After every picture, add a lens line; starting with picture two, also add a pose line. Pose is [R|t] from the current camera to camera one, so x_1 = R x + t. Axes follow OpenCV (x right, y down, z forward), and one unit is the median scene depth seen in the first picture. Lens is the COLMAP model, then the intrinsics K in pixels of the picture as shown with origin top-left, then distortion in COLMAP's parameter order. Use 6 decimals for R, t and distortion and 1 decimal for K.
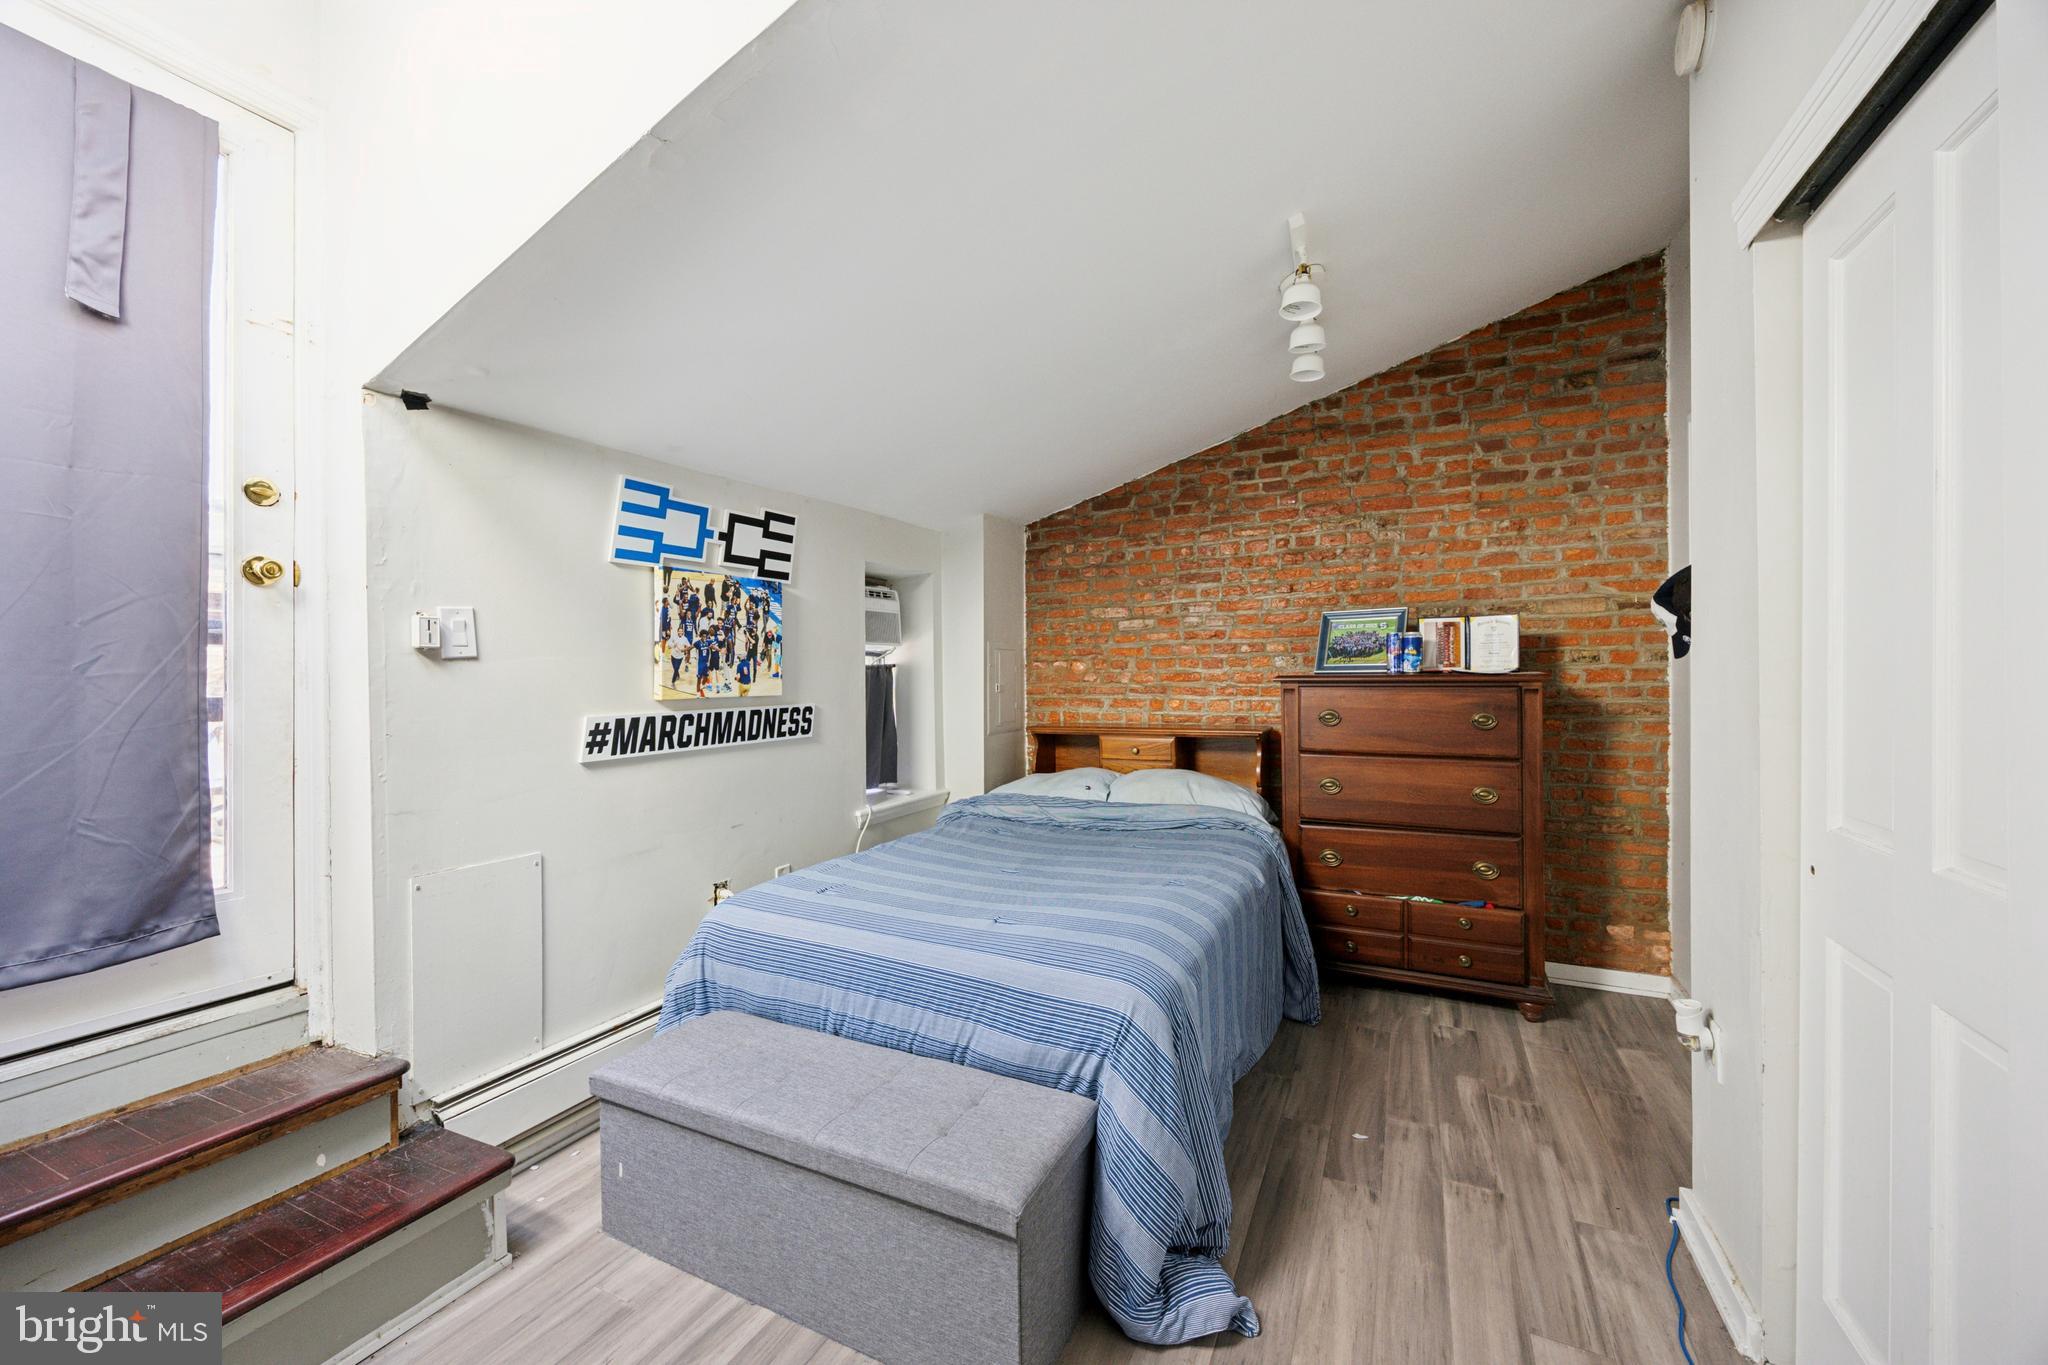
lens RADIAL K [[804.0, 0, 1023.1], [0, 804.0, 686.8], [0, 0, 1]] dist [-0.001728, -0.000018]
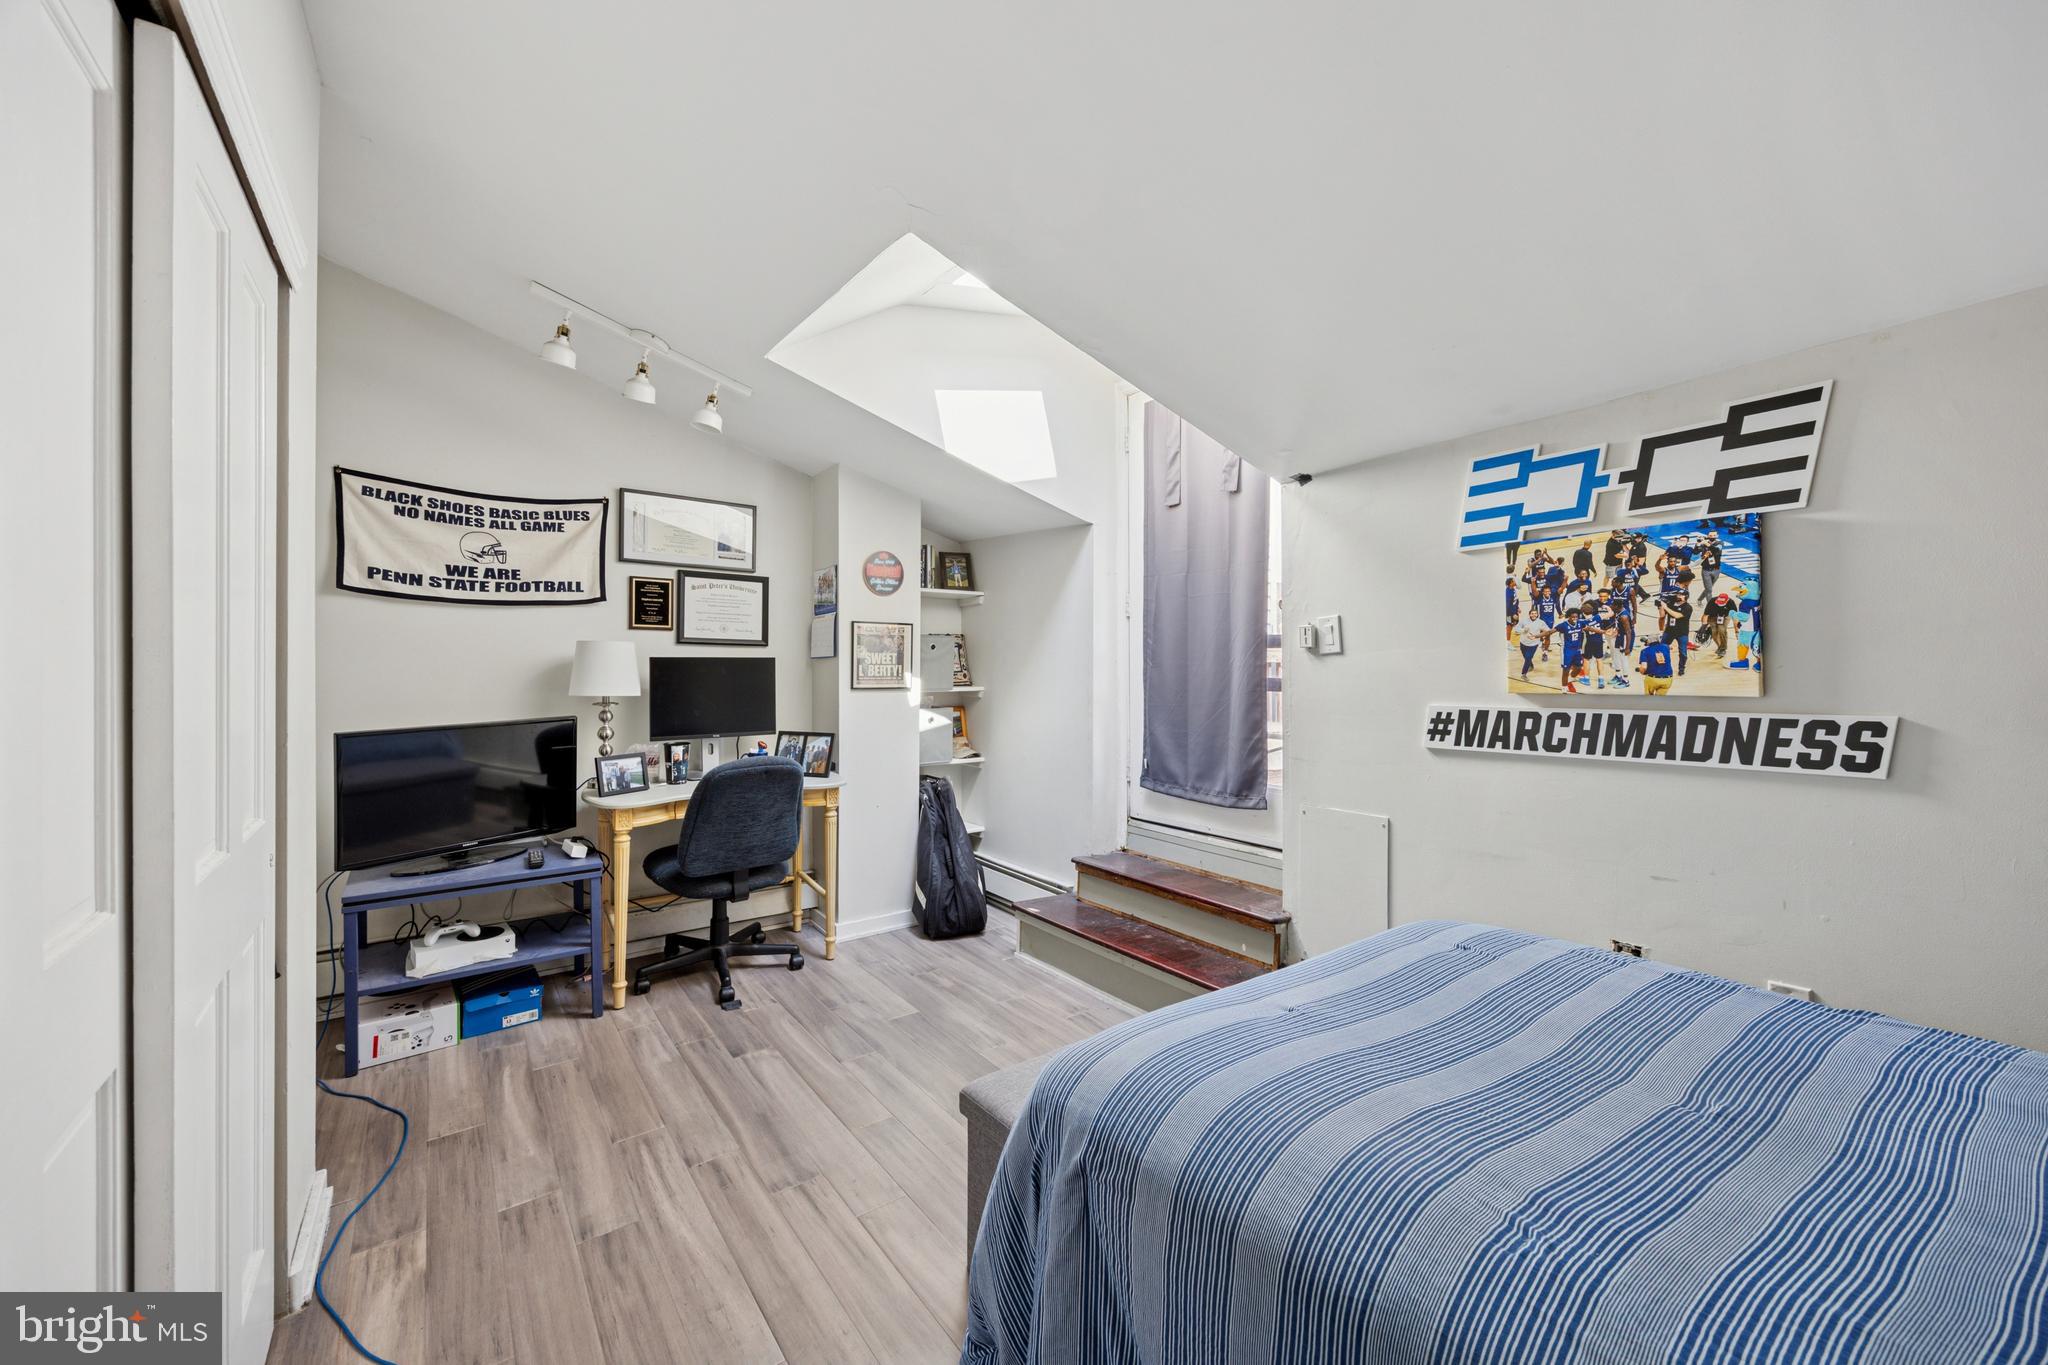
lens RADIAL K [[804.0, 0, 1025.5], [0, 804.0, 668.5], [0, 0, 1]] dist [-0.001728, -0.000018]
pose [[-0.463450, 0.012566, -0.886034, 0.554878], [0.001080, 0.999907, 0.013616, -0.022282], [0.886123, 0.005353, -0.463420, 0.880054]]
